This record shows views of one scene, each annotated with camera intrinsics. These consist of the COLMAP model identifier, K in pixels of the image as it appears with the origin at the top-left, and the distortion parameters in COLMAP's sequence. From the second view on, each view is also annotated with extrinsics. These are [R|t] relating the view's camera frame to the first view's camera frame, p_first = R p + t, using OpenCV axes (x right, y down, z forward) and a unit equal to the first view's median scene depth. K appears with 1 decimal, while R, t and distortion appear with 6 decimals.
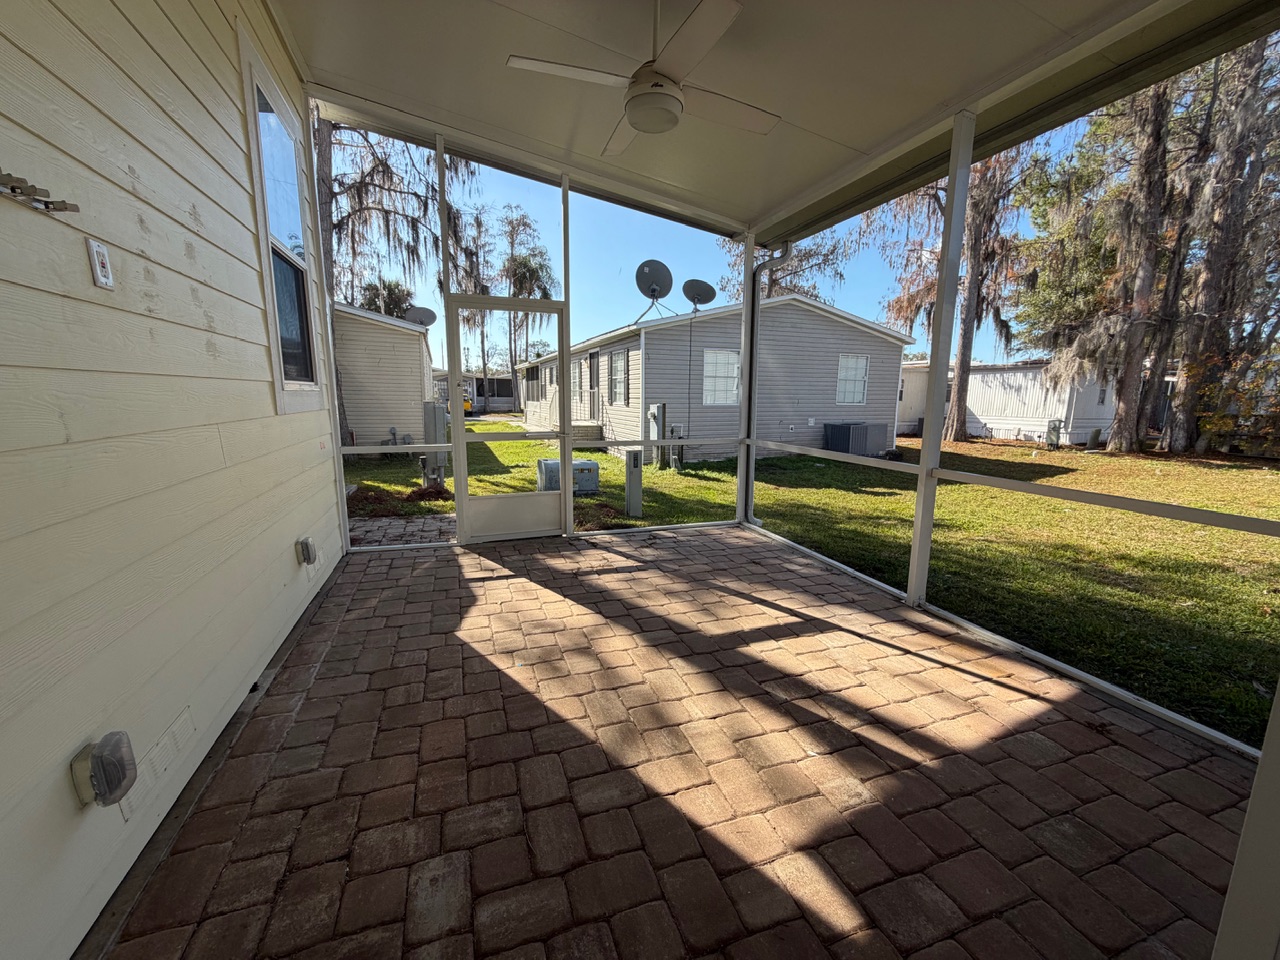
lens RADIAL K [[510.4, 0, 638.7], [0, 510.4, 482.3], [0, 0, 1]] dist [0.000684, -0.001241]
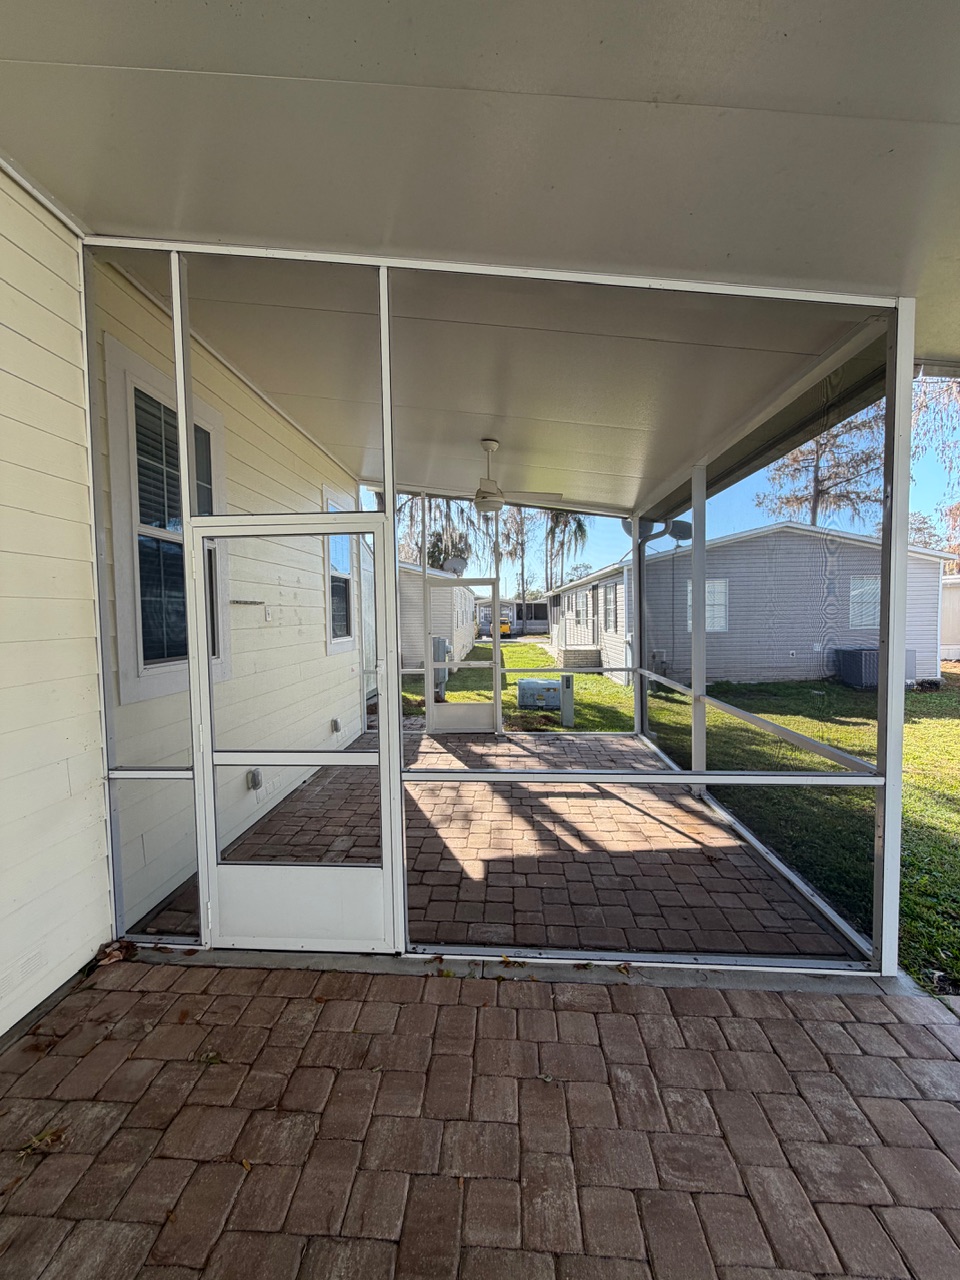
lens RADIAL K [[510.4, 0, 476.0], [0, 510.4, 637.3], [0, 0, 1]] dist [0.000684, -0.001241]
pose [[0.918395, -0.006669, -0.395609, 0.400961], [-0.042218, 0.992498, -0.114739, 0.002326], [0.393407, 0.122077, 0.911223, -0.395553]]
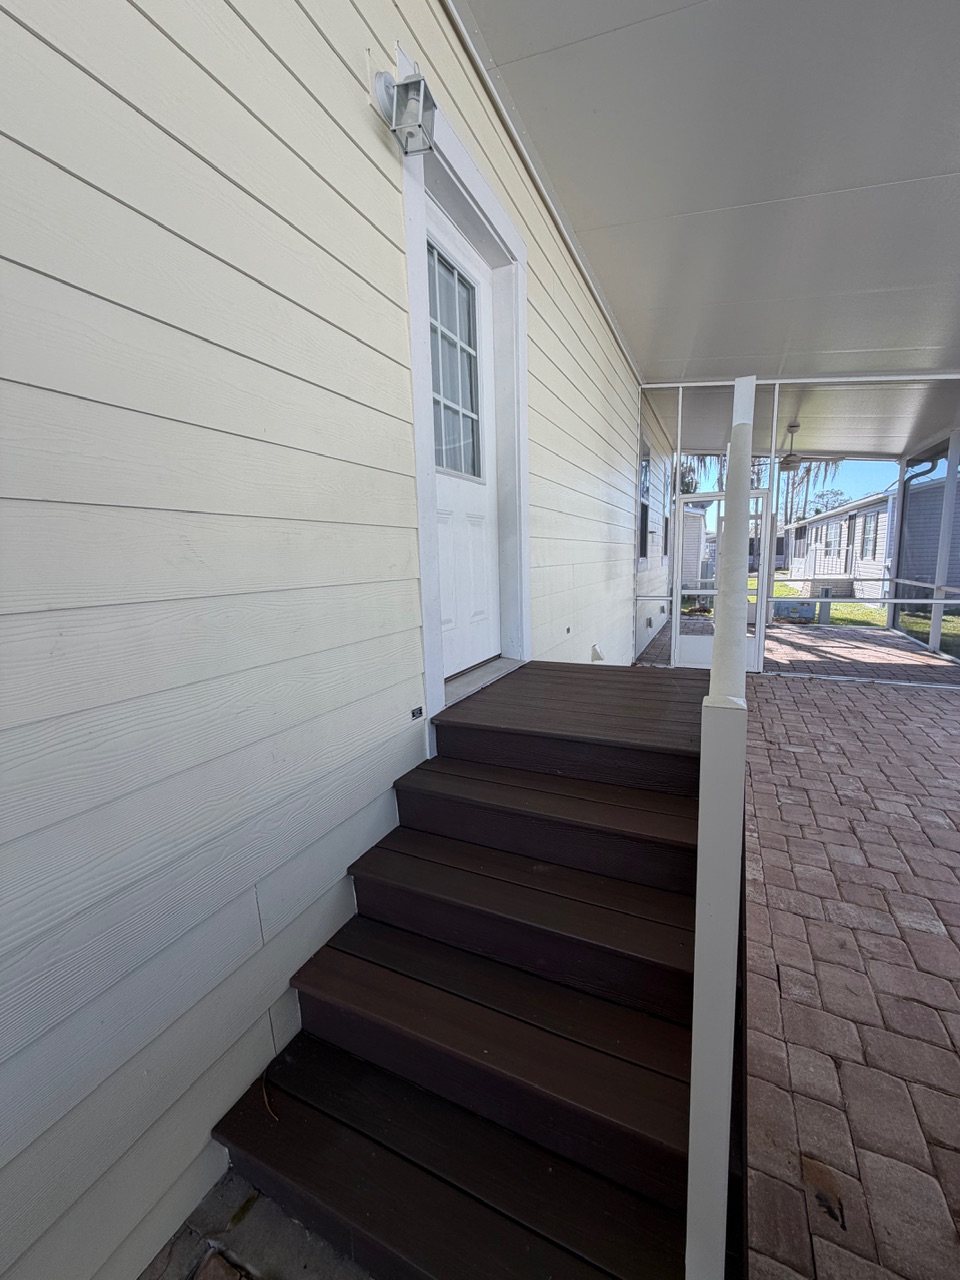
lens RADIAL K [[510.4, 0, 478.2], [0, 510.4, 637.8], [0, 0, 1]] dist [0.000684, -0.001241]
pose [[0.704095, 0.078405, -0.705764, 0.521858], [-0.084729, 0.996061, 0.026127, 0.214345], [0.705033, 0.041402, 0.707965, -1.348433]]
